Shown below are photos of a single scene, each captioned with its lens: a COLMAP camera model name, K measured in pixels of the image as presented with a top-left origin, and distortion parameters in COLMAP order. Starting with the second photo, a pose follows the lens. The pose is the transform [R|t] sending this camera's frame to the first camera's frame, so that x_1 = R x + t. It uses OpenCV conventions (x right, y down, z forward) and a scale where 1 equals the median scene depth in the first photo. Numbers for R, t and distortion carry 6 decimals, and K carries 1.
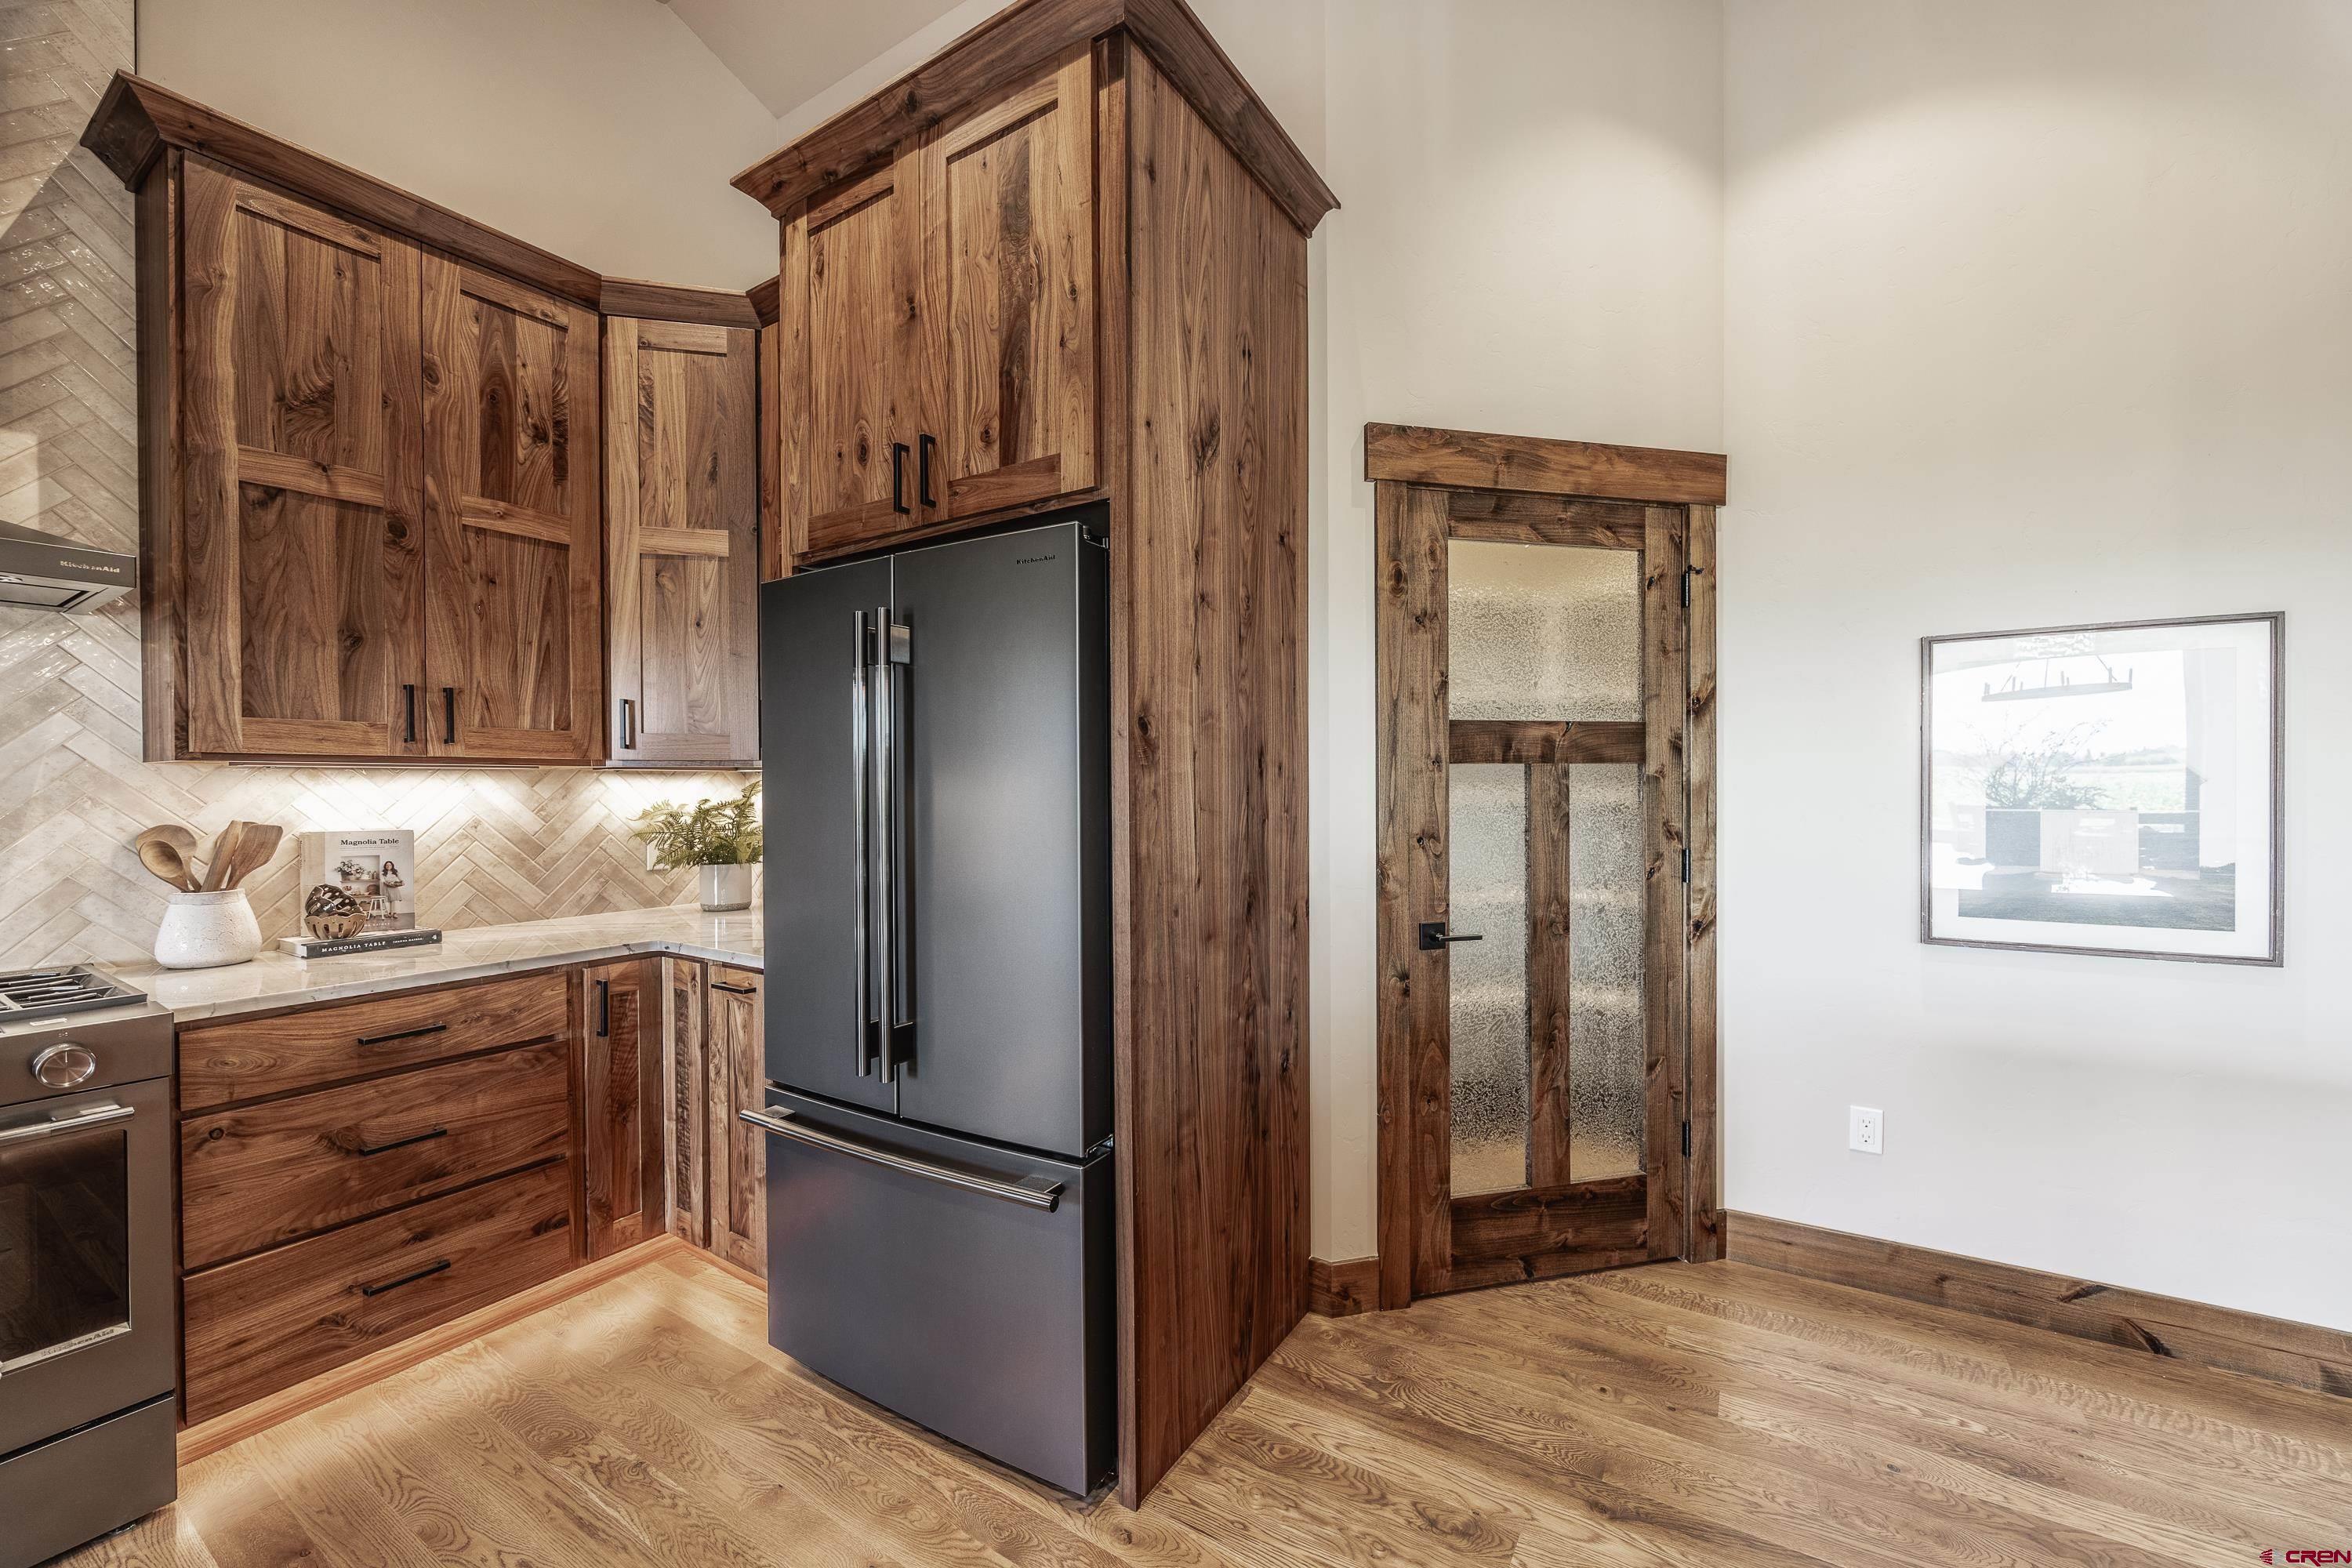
lens RADIAL K [[914.0, 0, 1196.2], [0, 914.0, 794.0], [0, 0, 1]] dist [-0.001938, -0.000758]
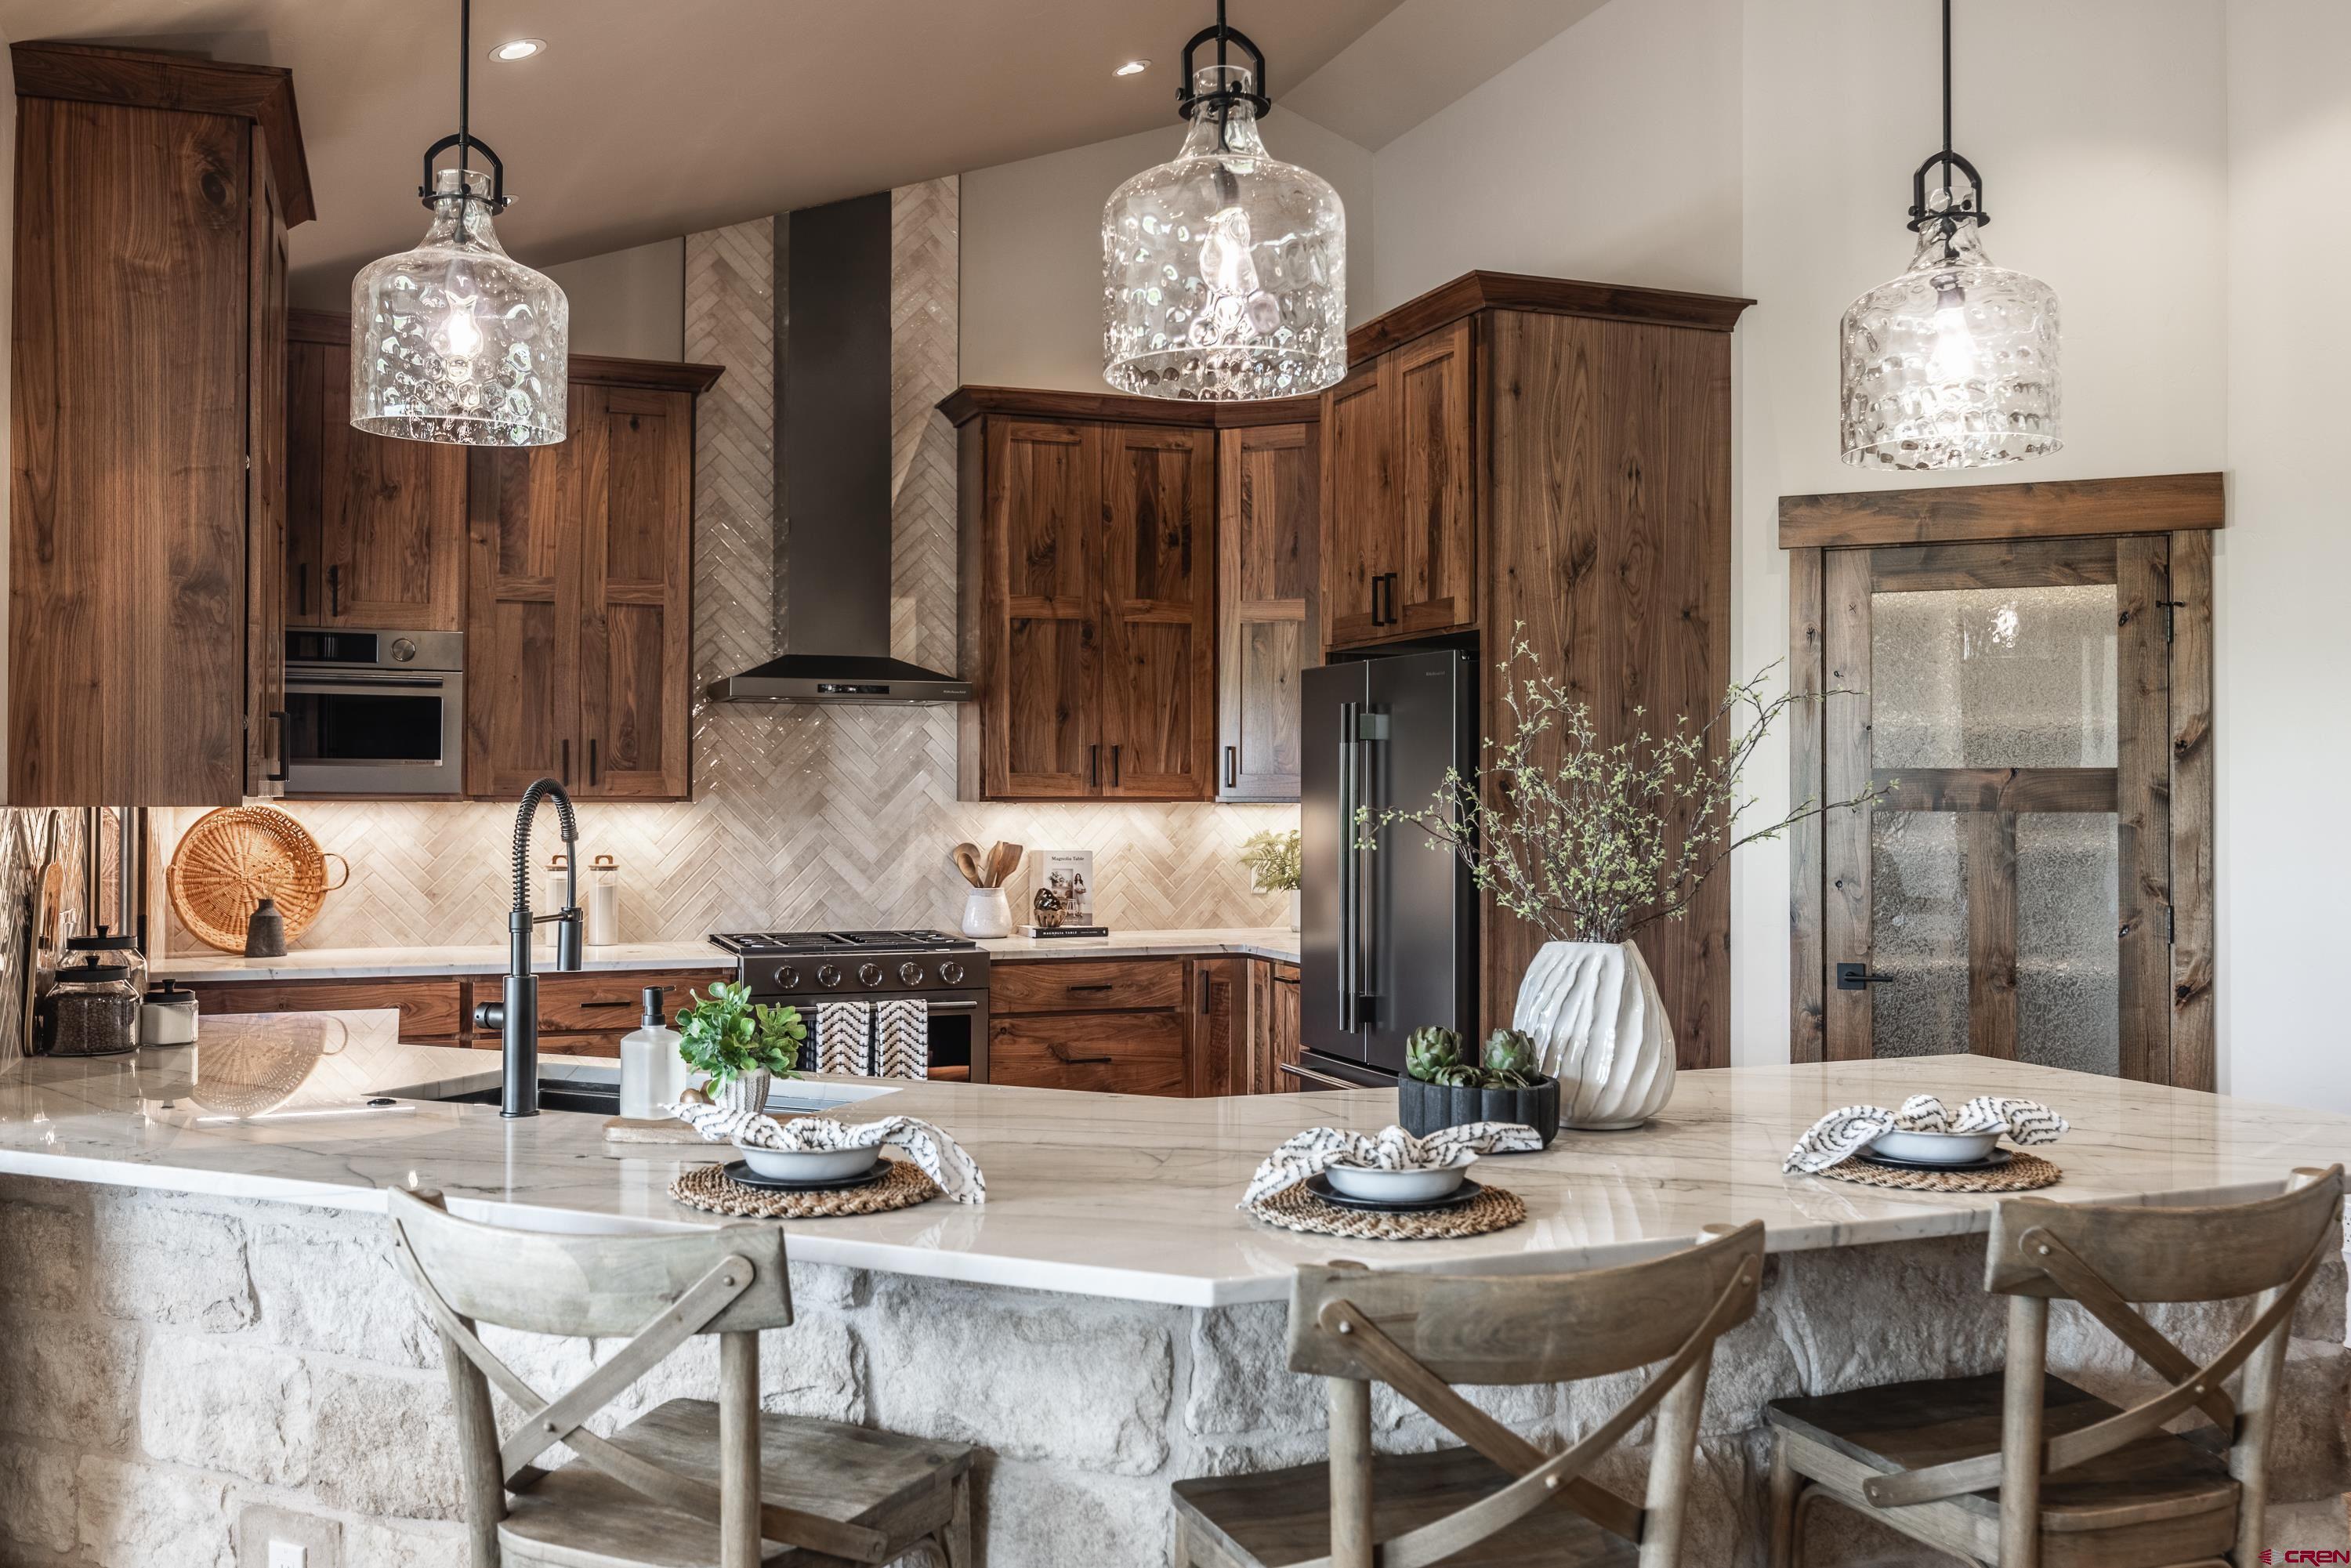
lens RADIAL K [[2005.5, 0, 1169.9], [0, 2005.5, 780.4], [0, 0, 1]] dist [0.005493, 0.003927]
pose [[0.797234, 0.003594, -0.603659, 1.104674], [-0.011670, 0.999887, -0.009460, -0.040558], [0.603557, 0.014586, 0.797186, -1.402247]]
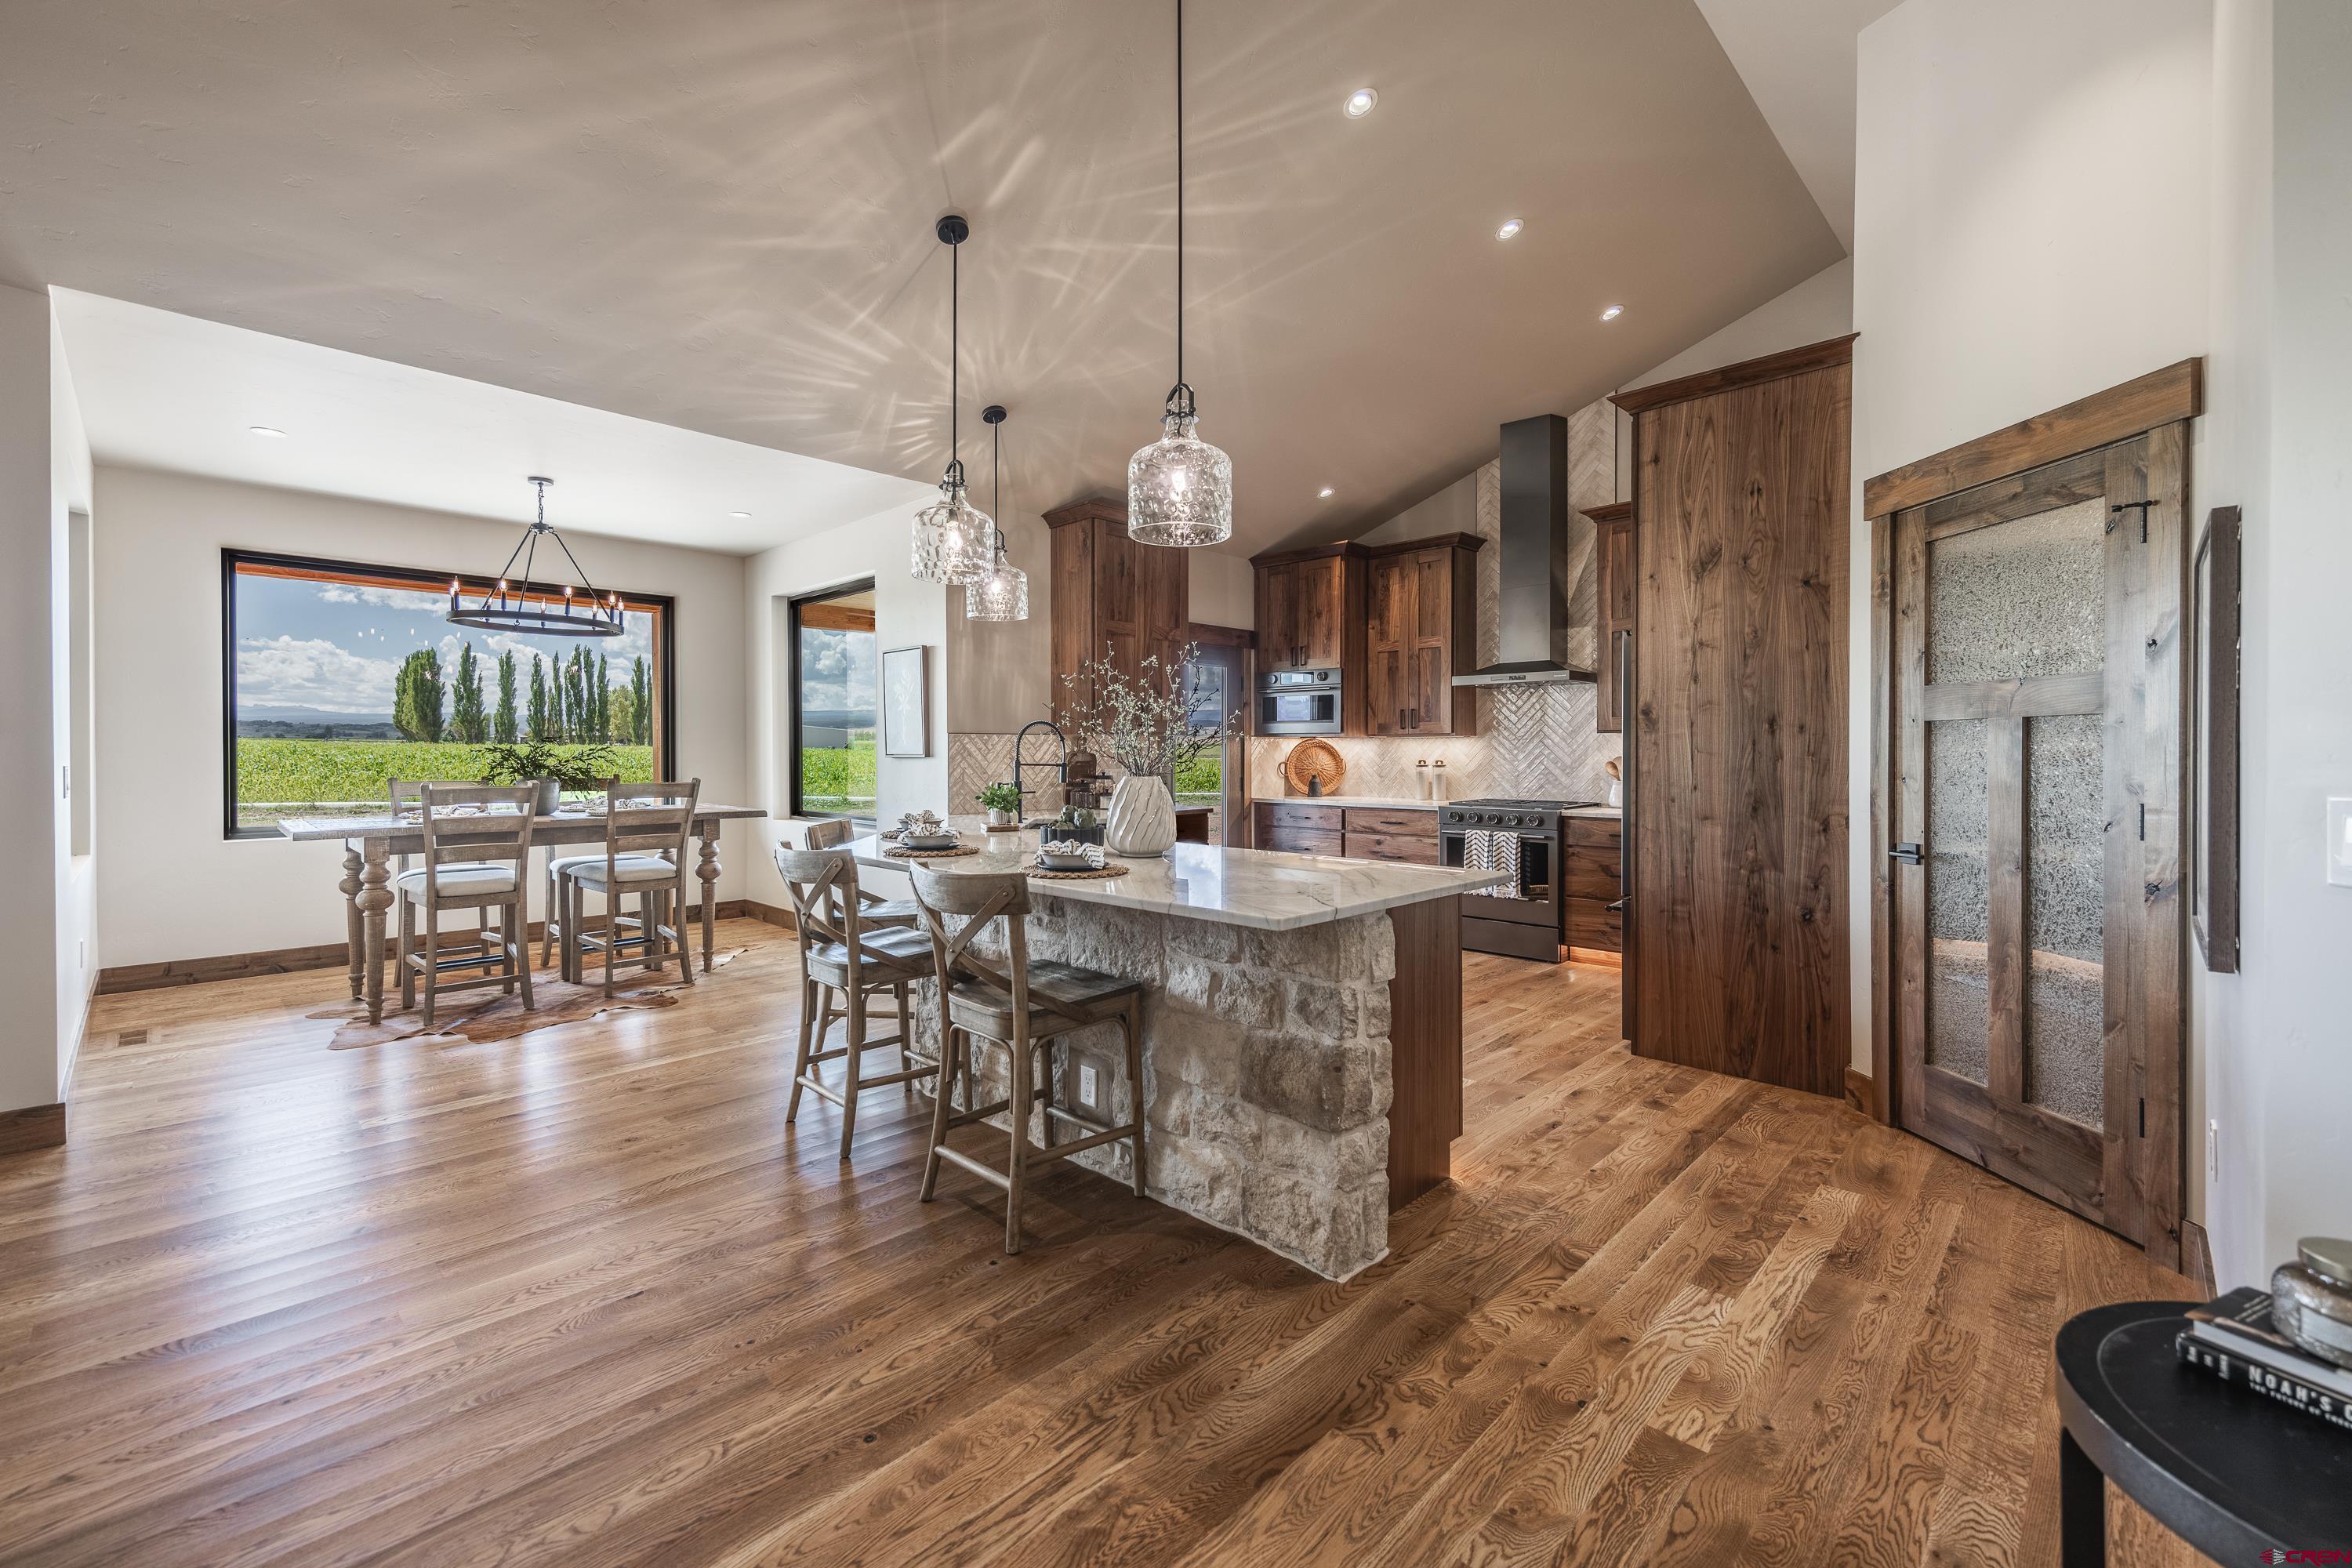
lens RADIAL K [[979.4, 0, 1145.9], [0, 979.4, 760.2], [0, 0, 1]] dist [0.017512, -0.000172]
pose [[-0.231638, 0.014359, -0.972696, 2.034533], [-0.003604, 0.999872, 0.015618, 0.004573], [0.972795, 0.007123, -0.231556, 0.290615]]
